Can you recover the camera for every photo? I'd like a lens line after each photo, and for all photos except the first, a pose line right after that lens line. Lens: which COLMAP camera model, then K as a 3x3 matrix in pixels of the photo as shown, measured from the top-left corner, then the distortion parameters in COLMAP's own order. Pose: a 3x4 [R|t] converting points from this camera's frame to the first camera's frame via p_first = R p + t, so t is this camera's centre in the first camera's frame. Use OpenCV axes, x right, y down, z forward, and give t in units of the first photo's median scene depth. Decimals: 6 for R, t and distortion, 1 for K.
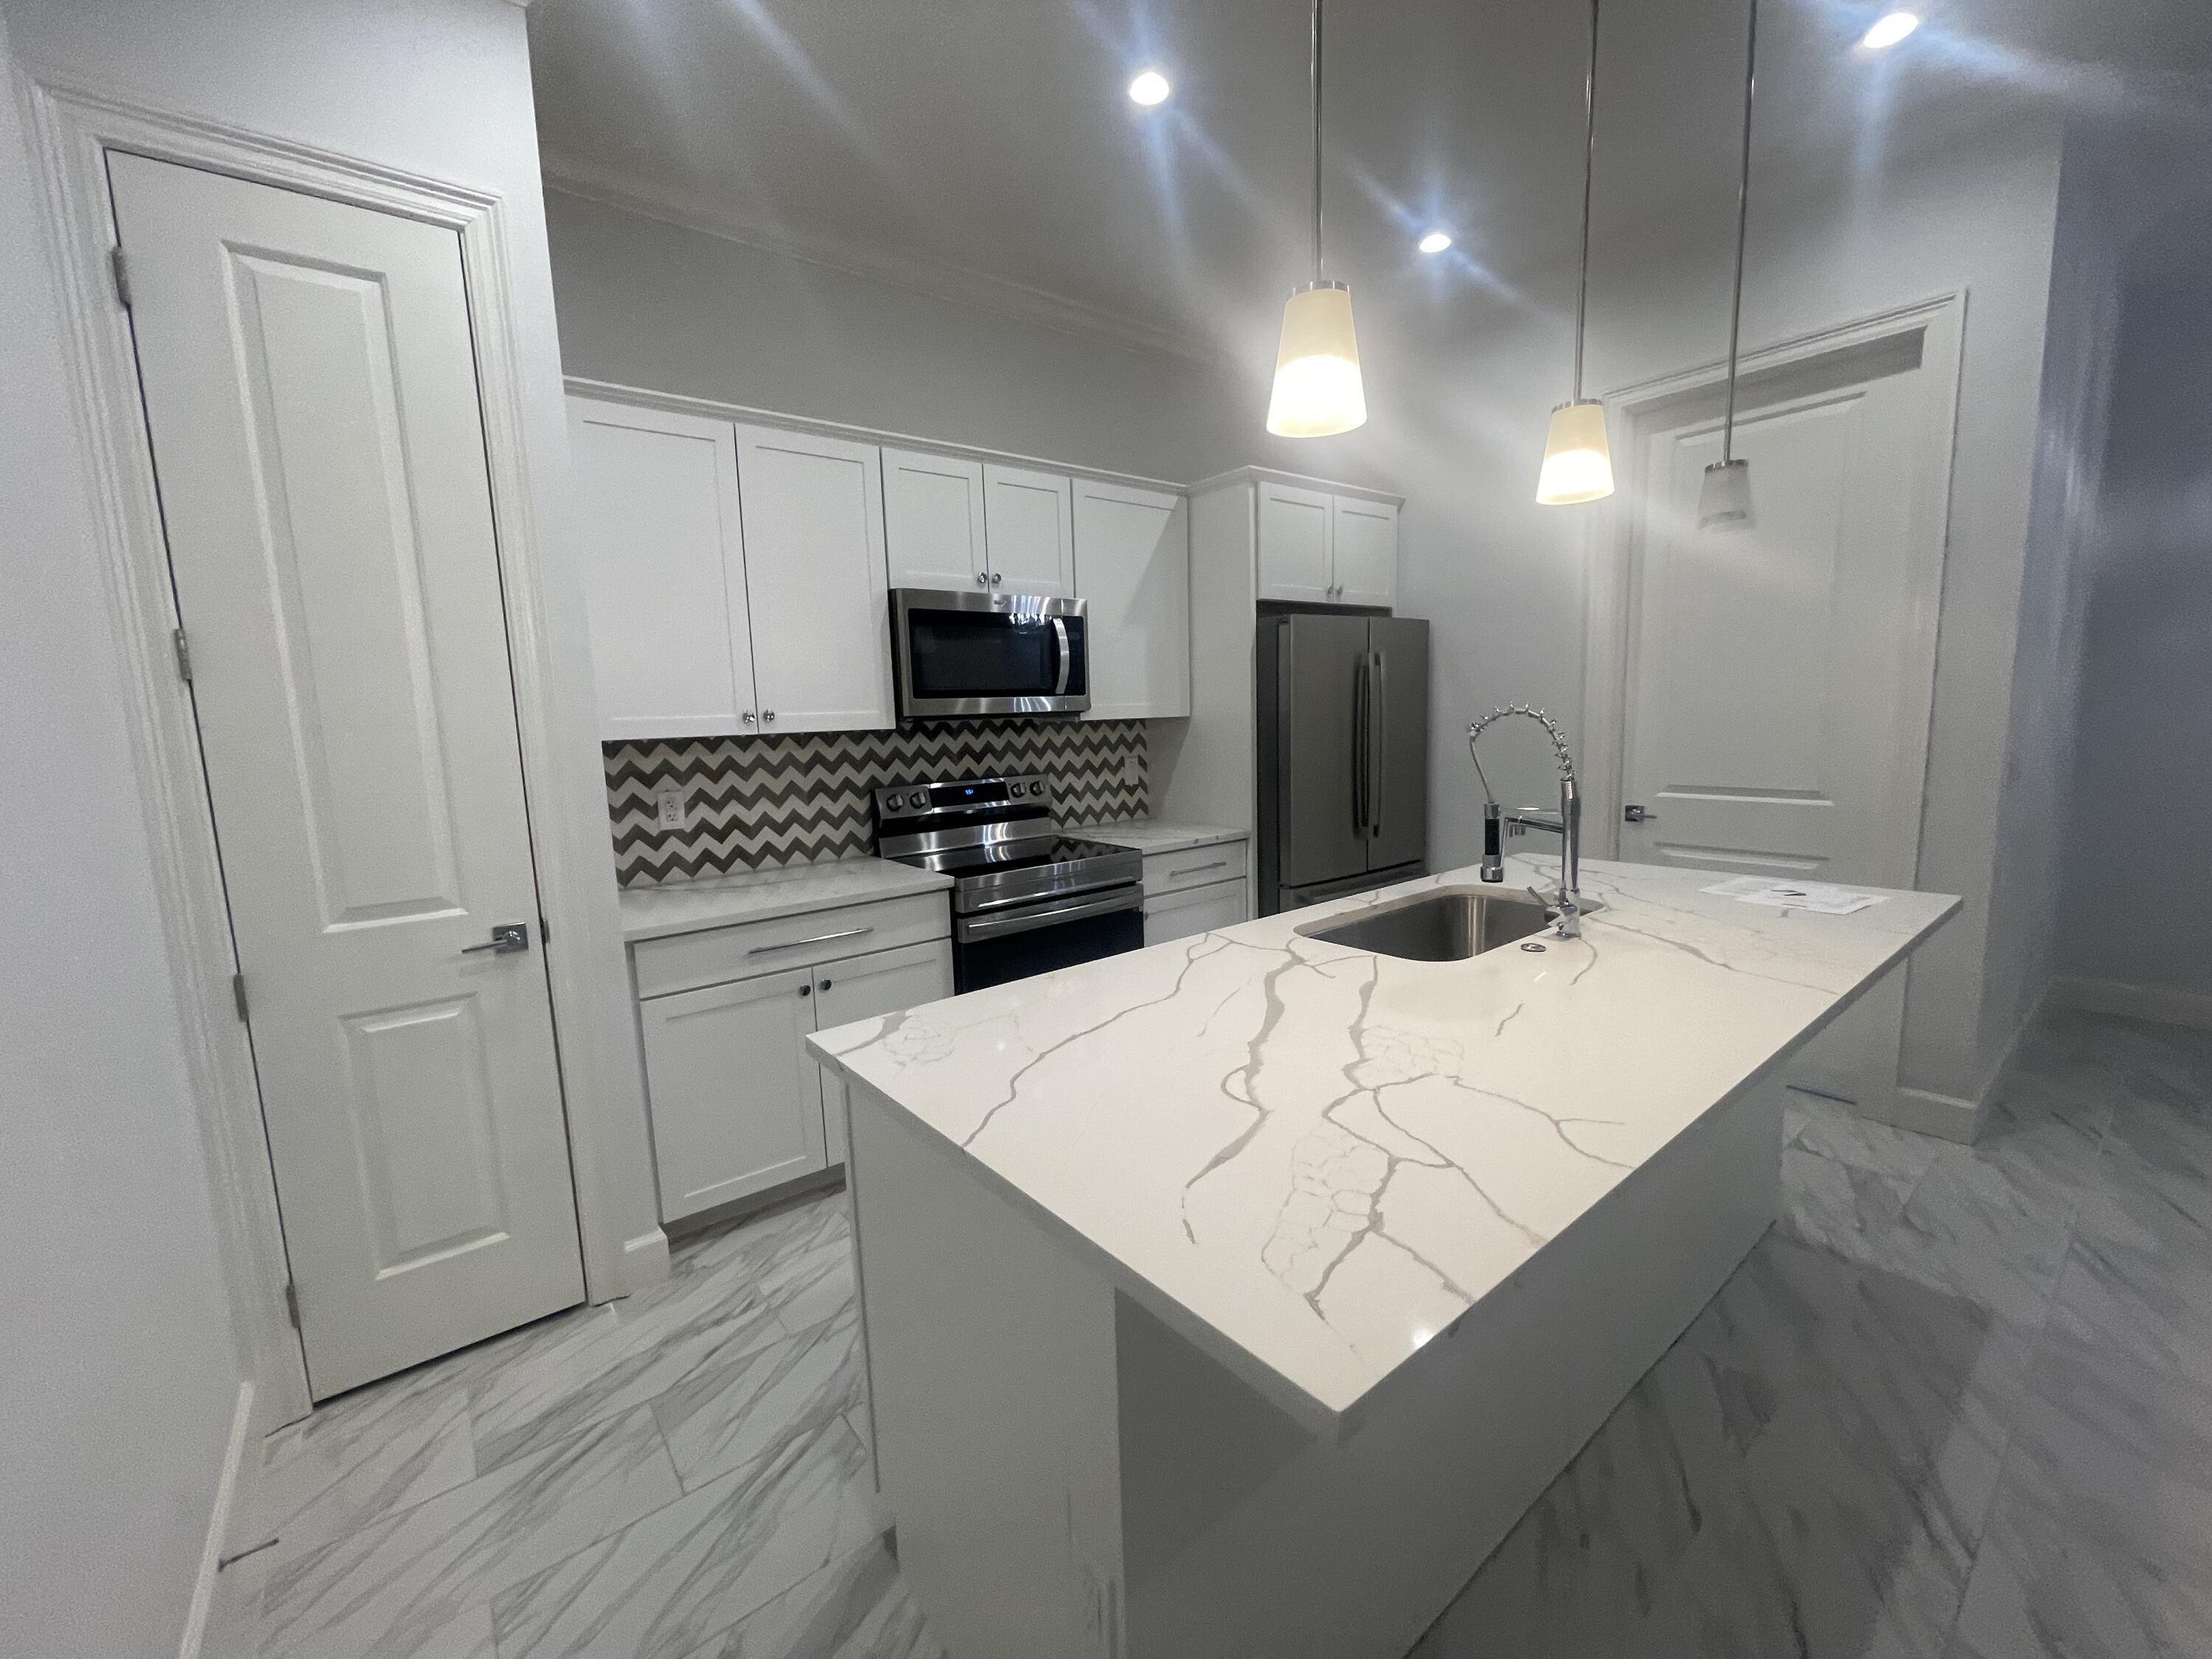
lens RADIAL K [[885.1, 0, 1104.9], [0, 885.1, 824.6], [0, 0, 1]] dist [-0.002834, 0.000104]
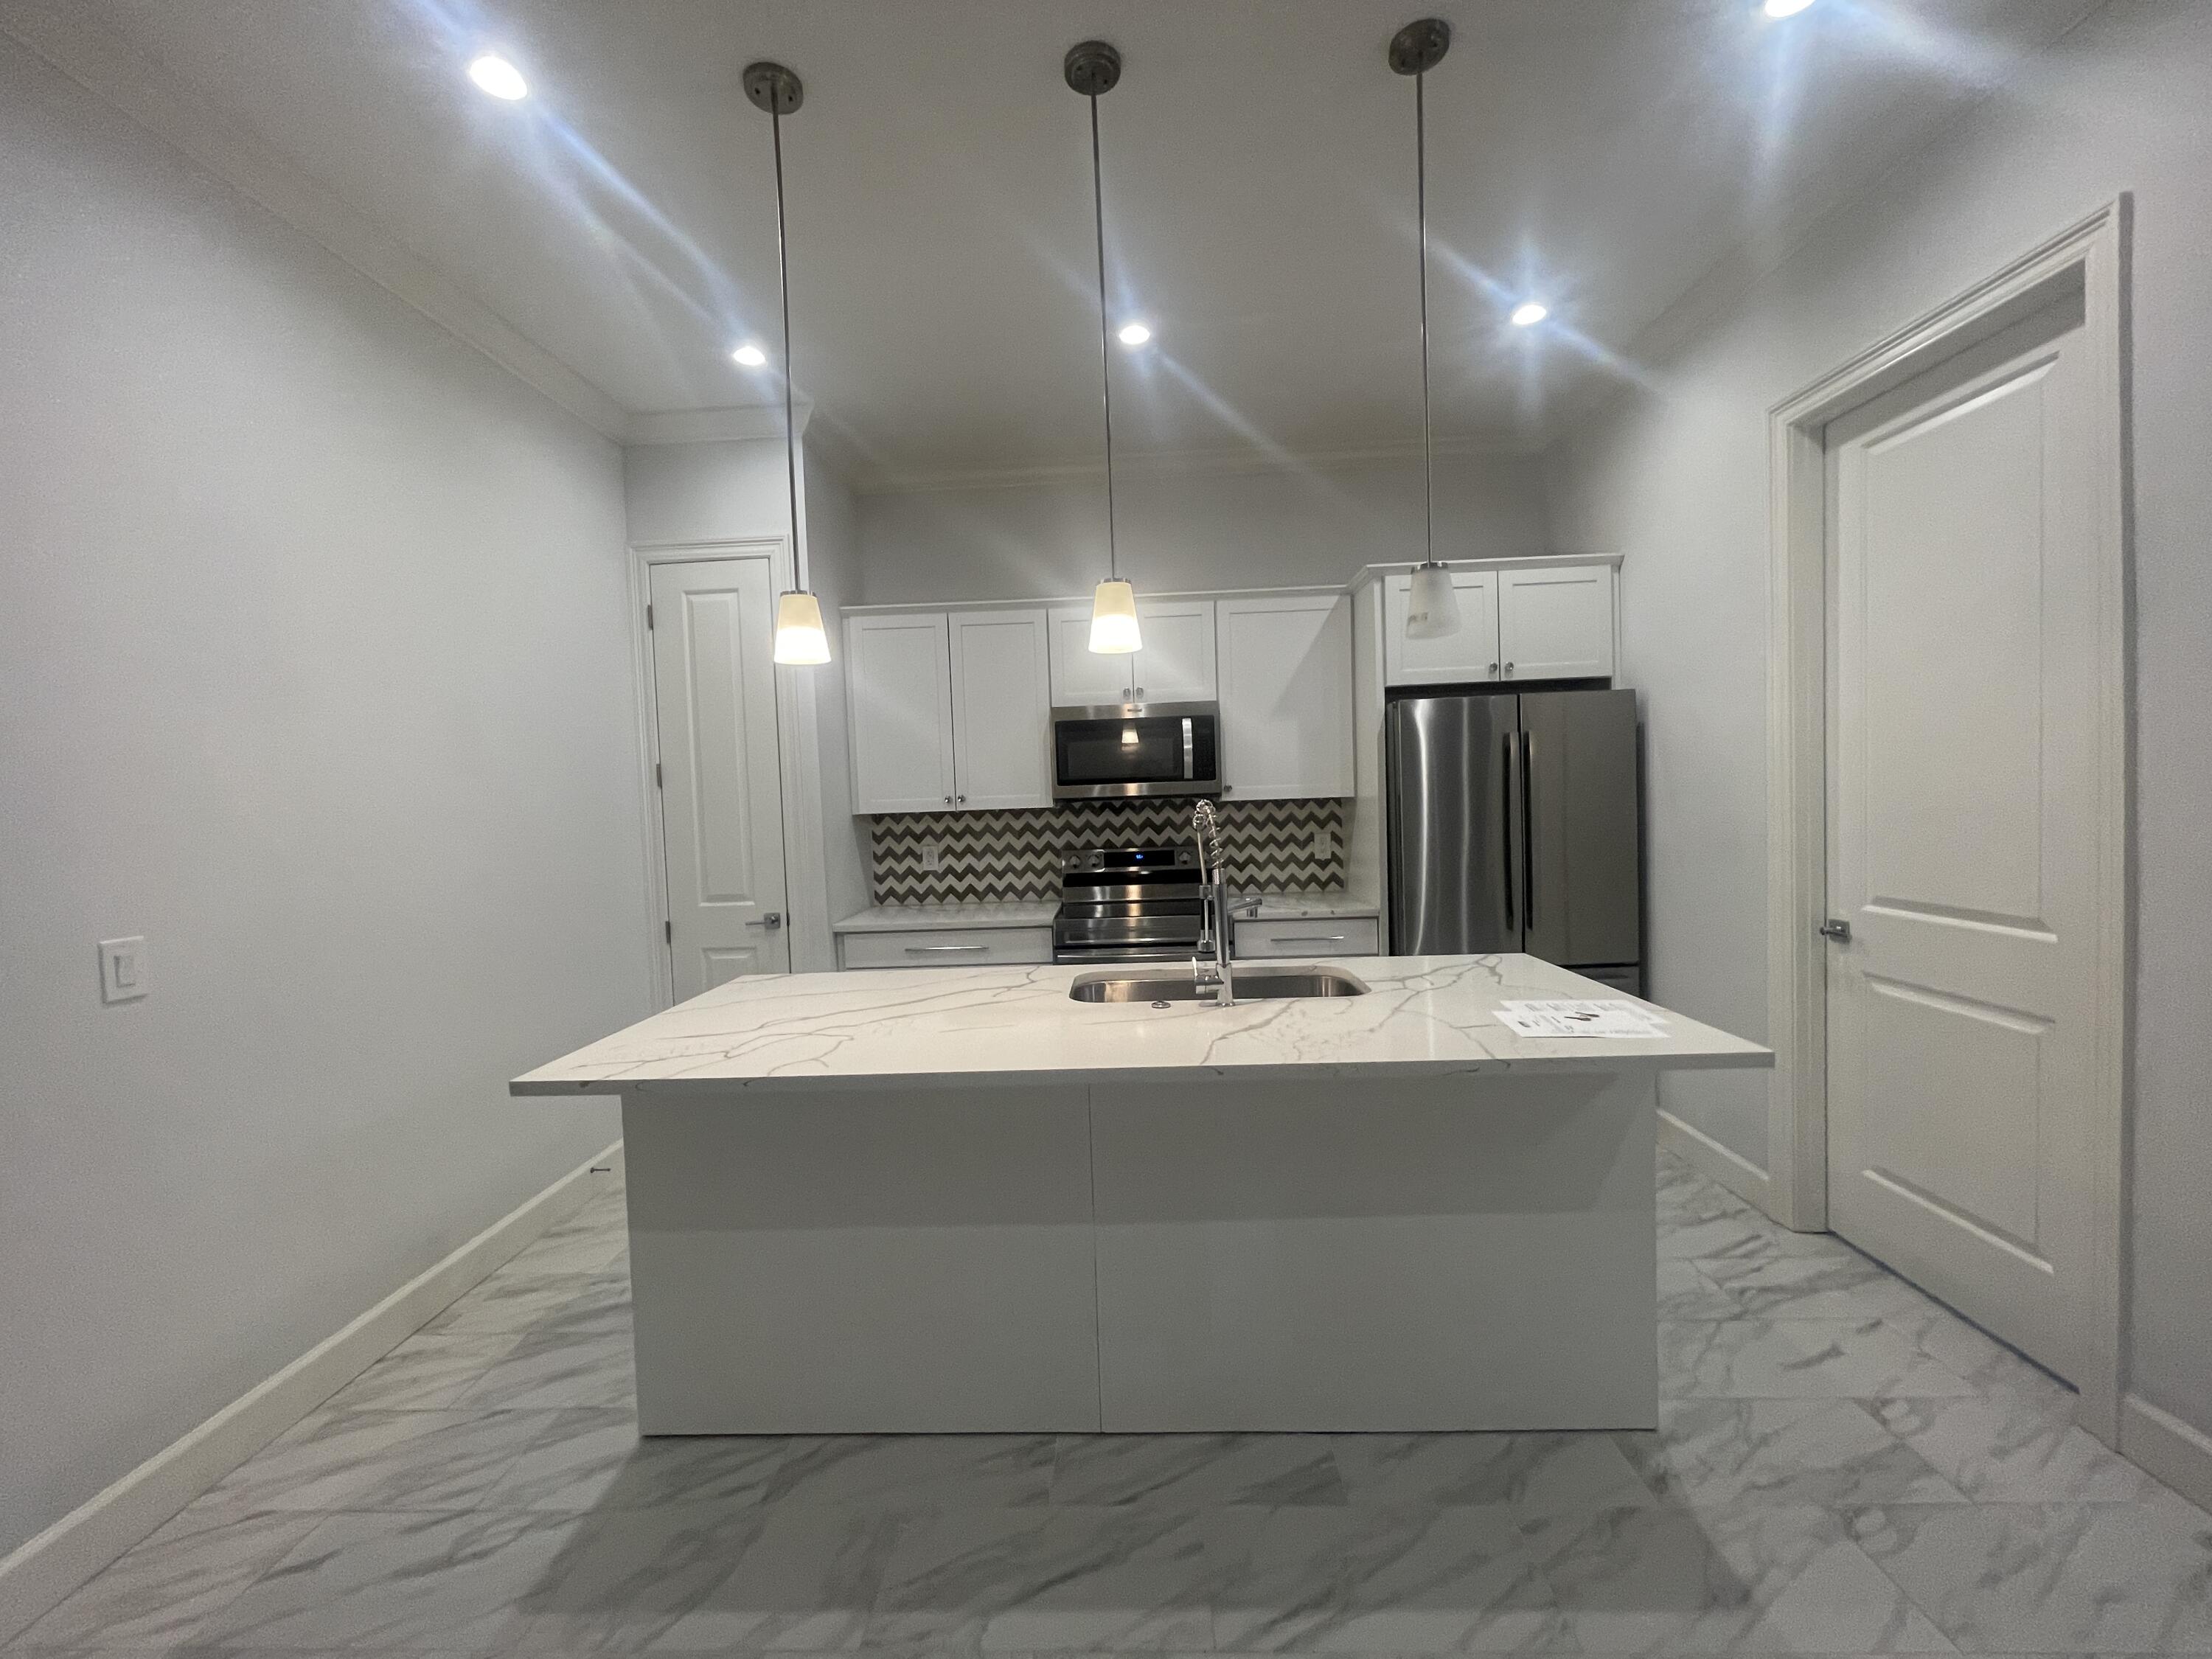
lens RADIAL K [[885.1, 0, 1106.5], [0, 885.1, 828.1], [0, 0, 1]] dist [-0.002834, 0.000104]
pose [[0.764526, 0.031399, -0.643828, 0.689214], [-0.072446, 0.996670, -0.037421, -0.030647], [0.640509, 0.075252, 0.764255, 0.009181]]
